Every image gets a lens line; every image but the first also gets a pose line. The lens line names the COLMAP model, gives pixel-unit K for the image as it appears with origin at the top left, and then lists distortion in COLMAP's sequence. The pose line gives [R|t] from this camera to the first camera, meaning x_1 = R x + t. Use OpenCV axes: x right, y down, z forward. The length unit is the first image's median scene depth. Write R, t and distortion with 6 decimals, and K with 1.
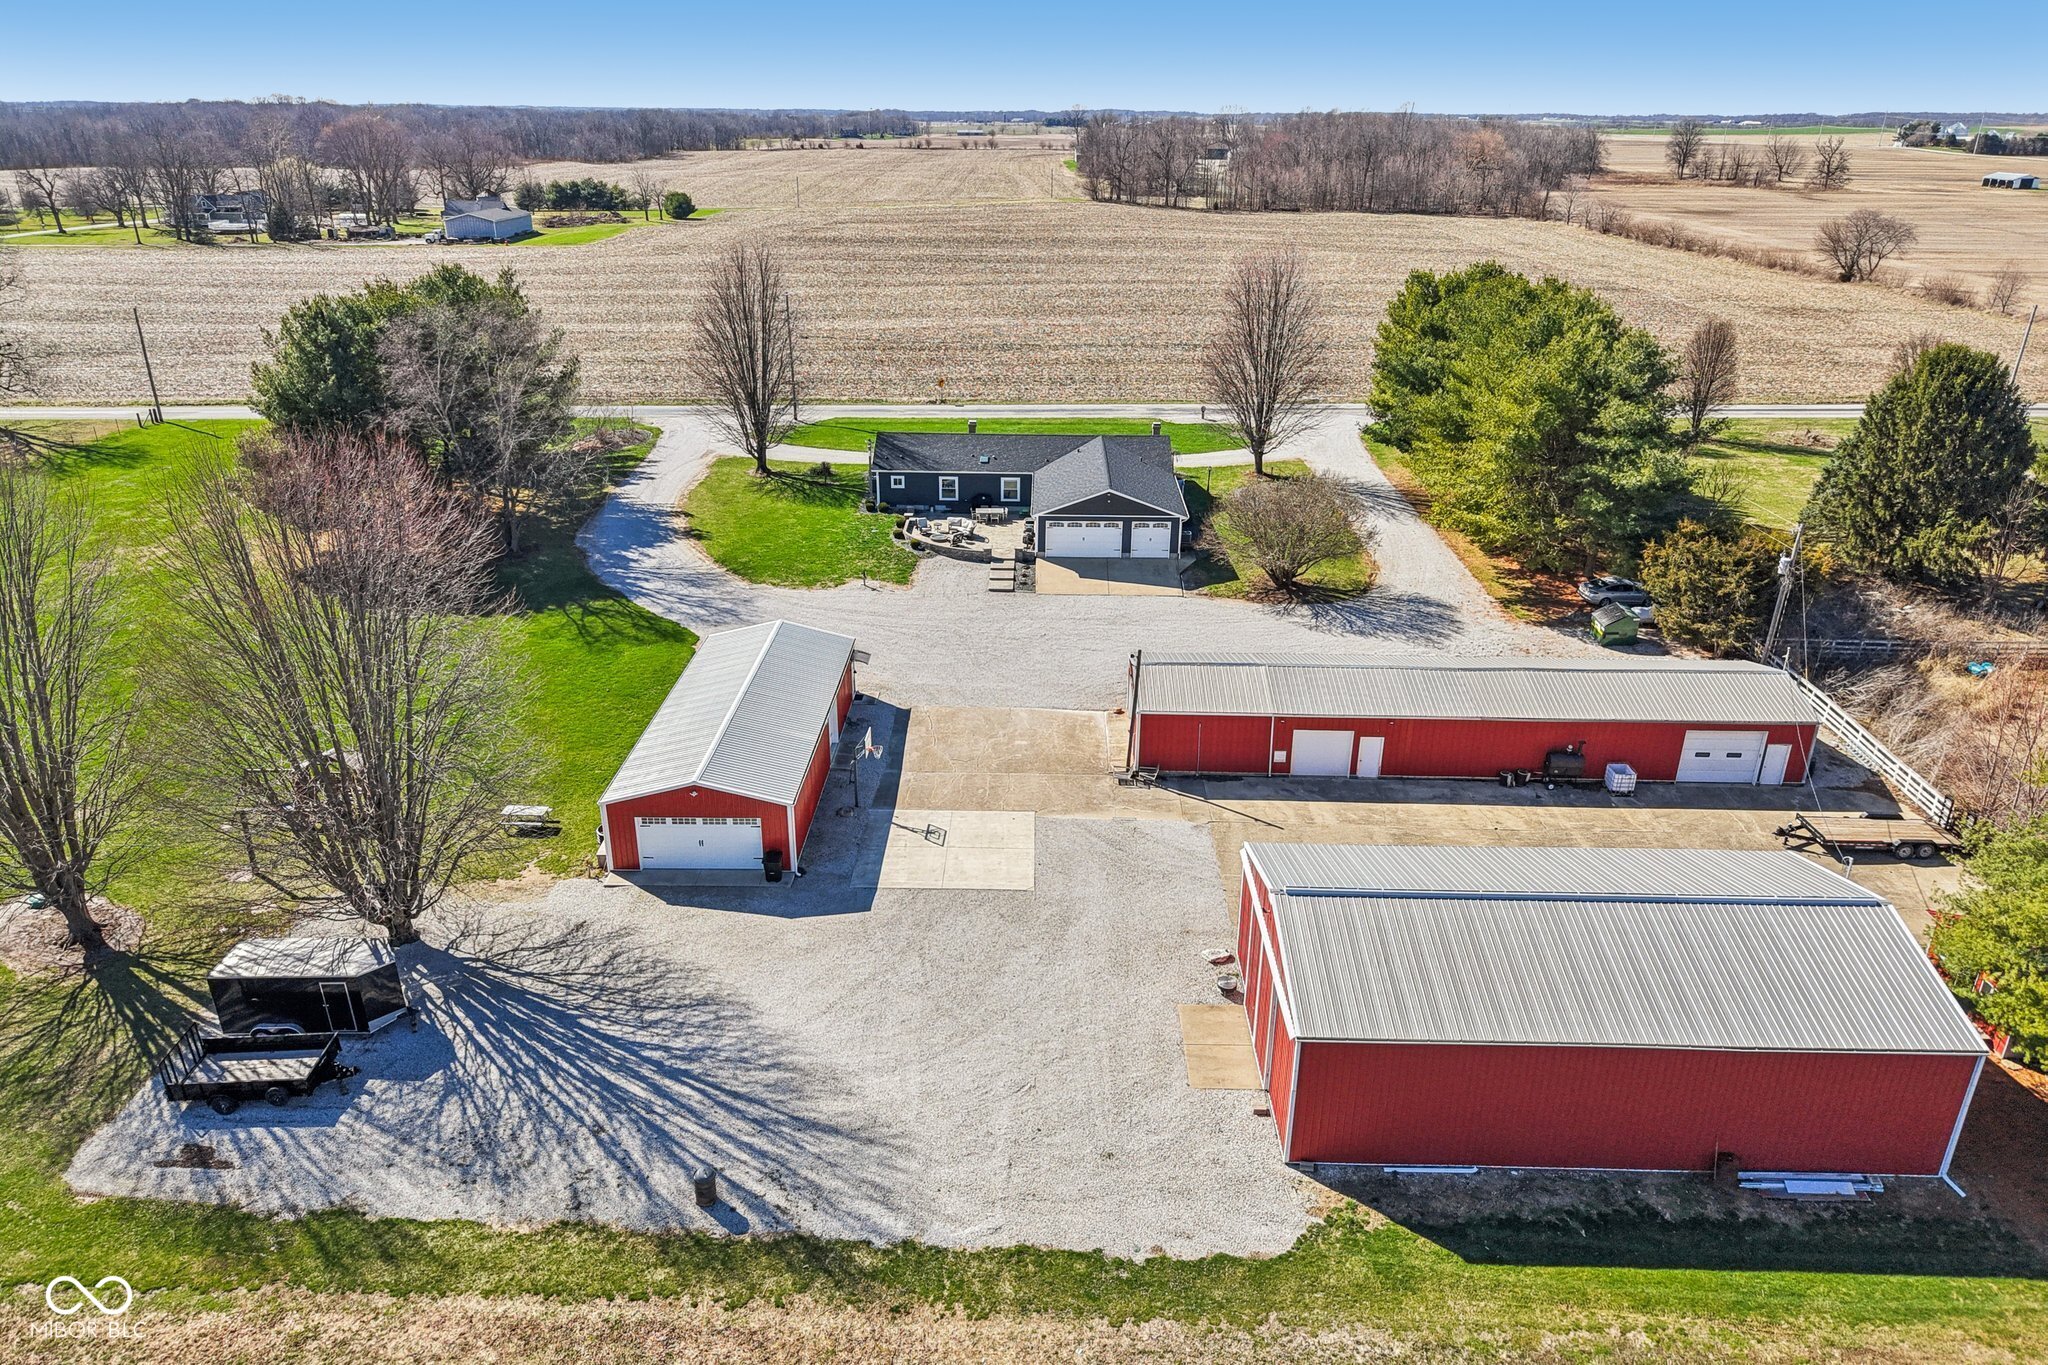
lens RADIAL K [[1387.1, 0, 1016.5], [0, 1387.1, 661.2], [0, 0, 1]] dist [0.009980, -0.004181]
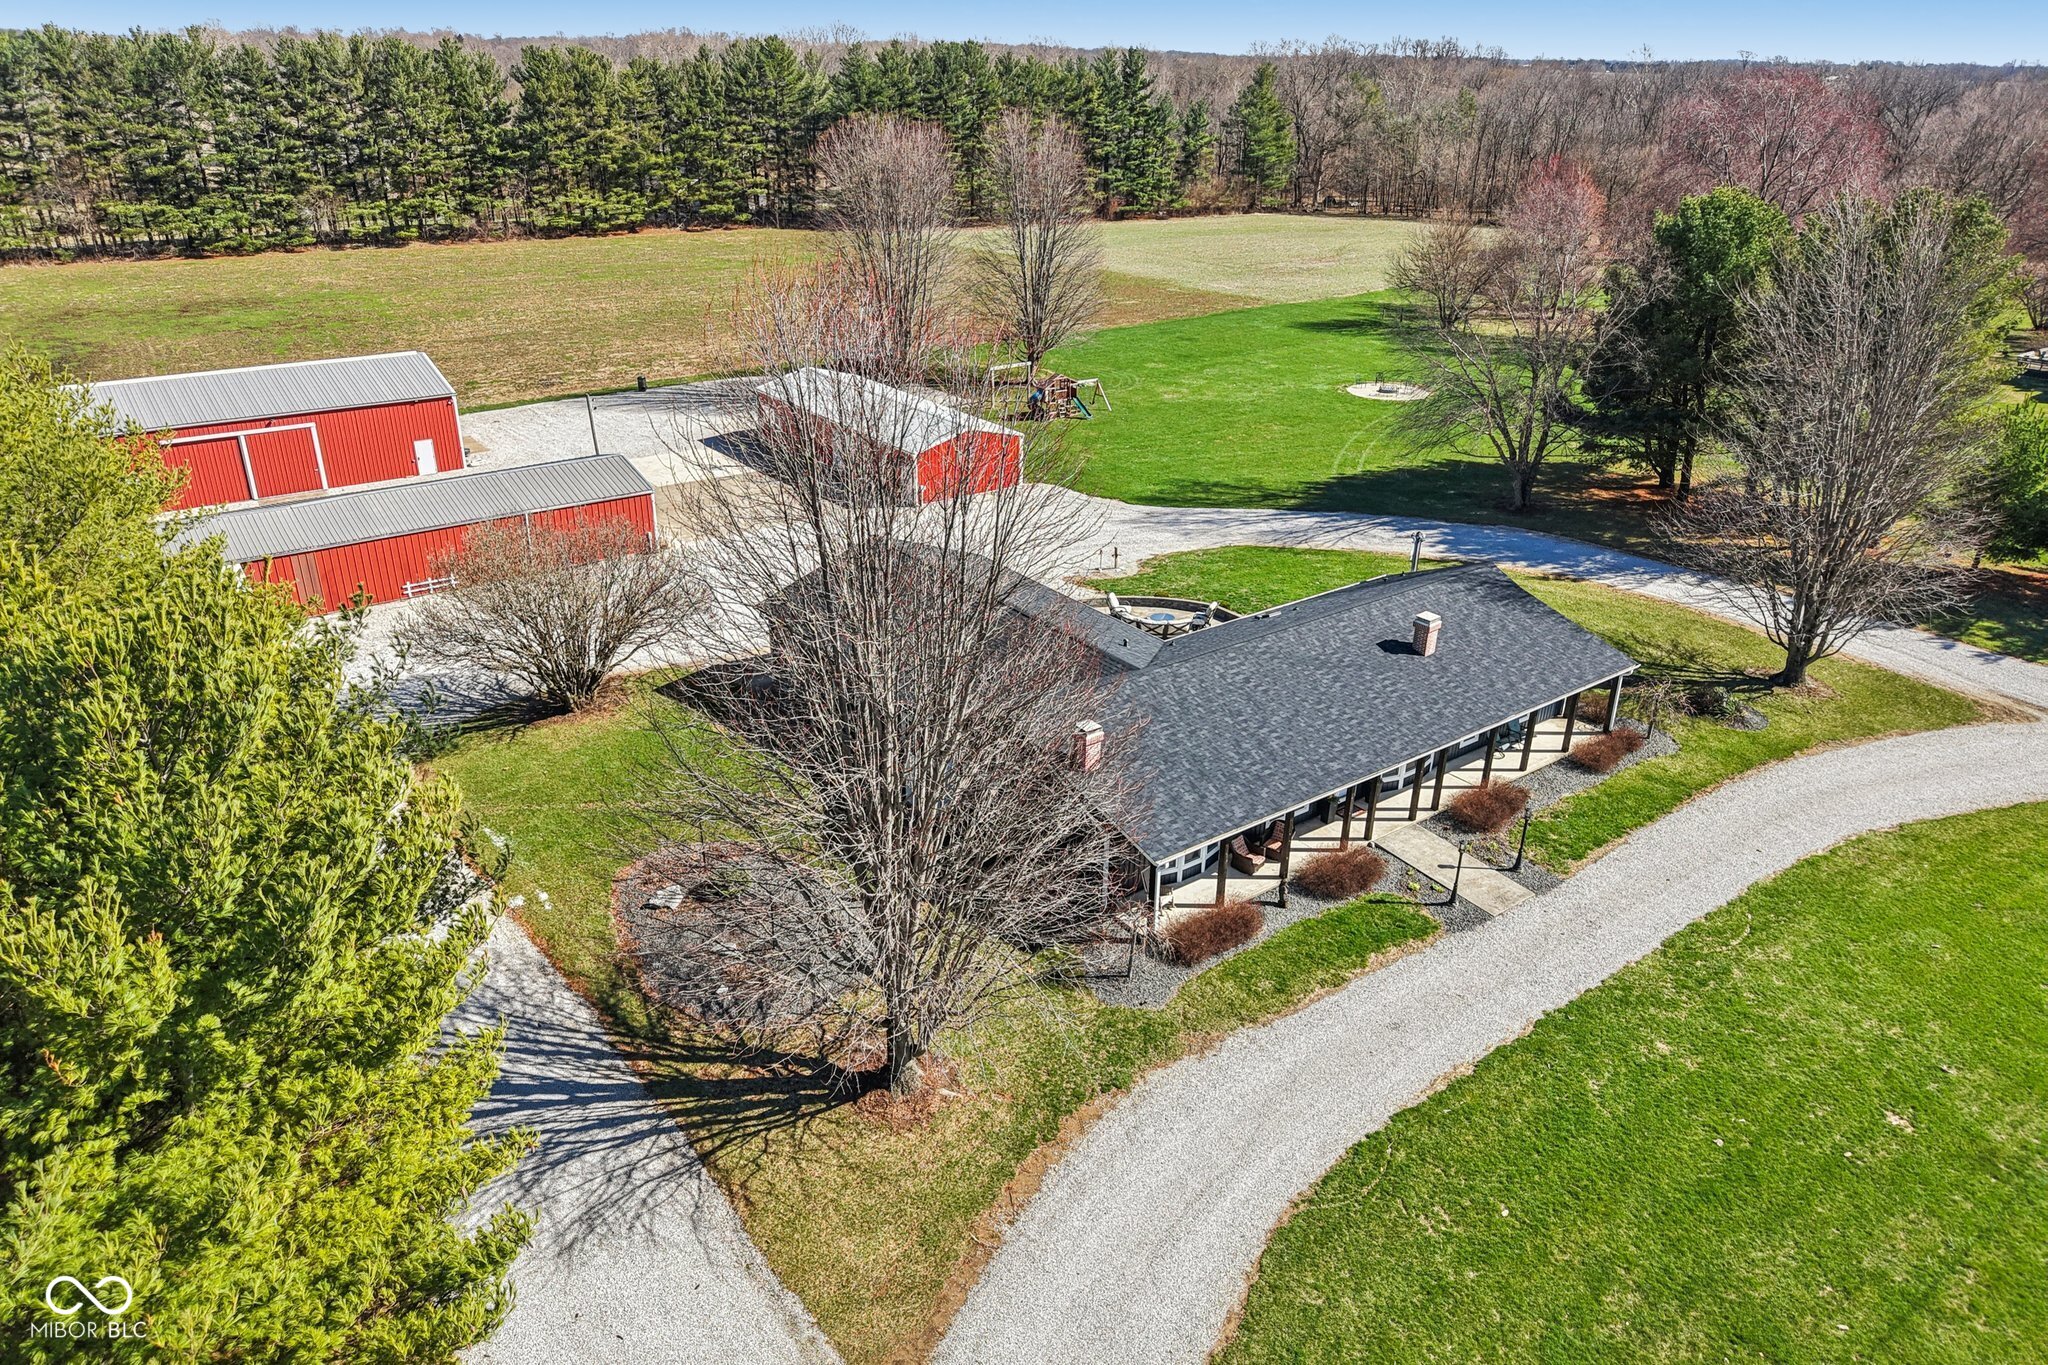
lens RADIAL K [[1380.2, 0, 1029.6], [0, 1380.2, 684.5], [0, 0, 1]] dist [0.012997, -0.002084]
pose [[-0.781955, 0.240077, -0.575247, 0.379035], [-0.248357, 0.726445, 0.640778, -0.483971], [0.571721, 0.643926, -0.508423, 1.412218]]
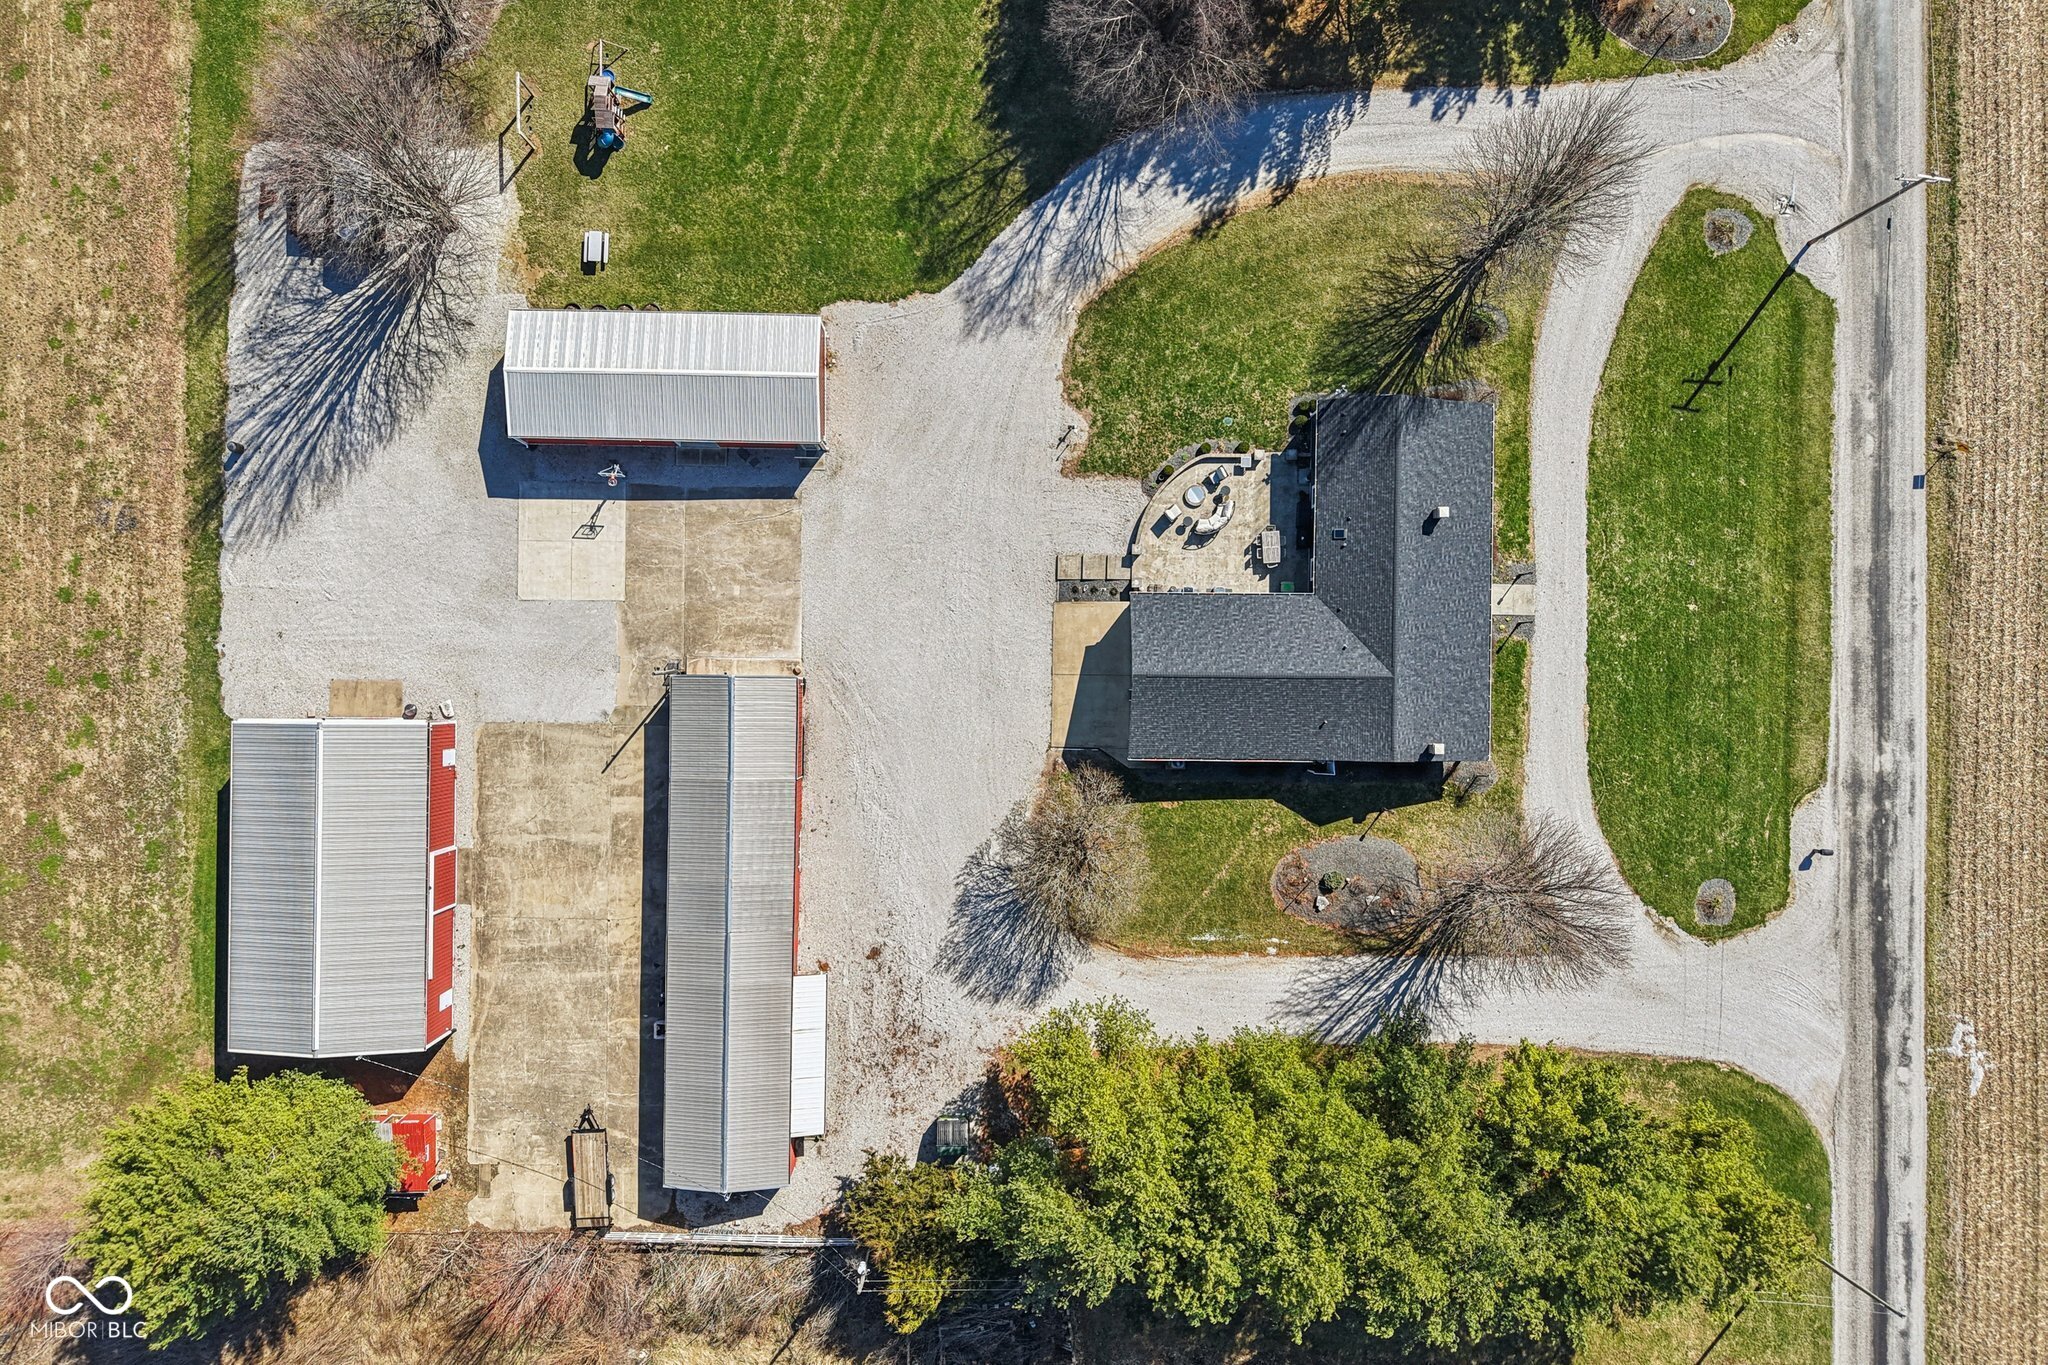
lens RADIAL K [[1364.8, 0, 1014.4], [0, 1364.8, 690.4], [0, 0, 1]] dist [0.026234, -0.026228]
pose [[0.014002, 0.999877, -0.007024, 0.085955], [-0.397732, 0.012015, 0.917423, -0.949161], [0.917395, -0.010052, 0.397851, 0.577908]]
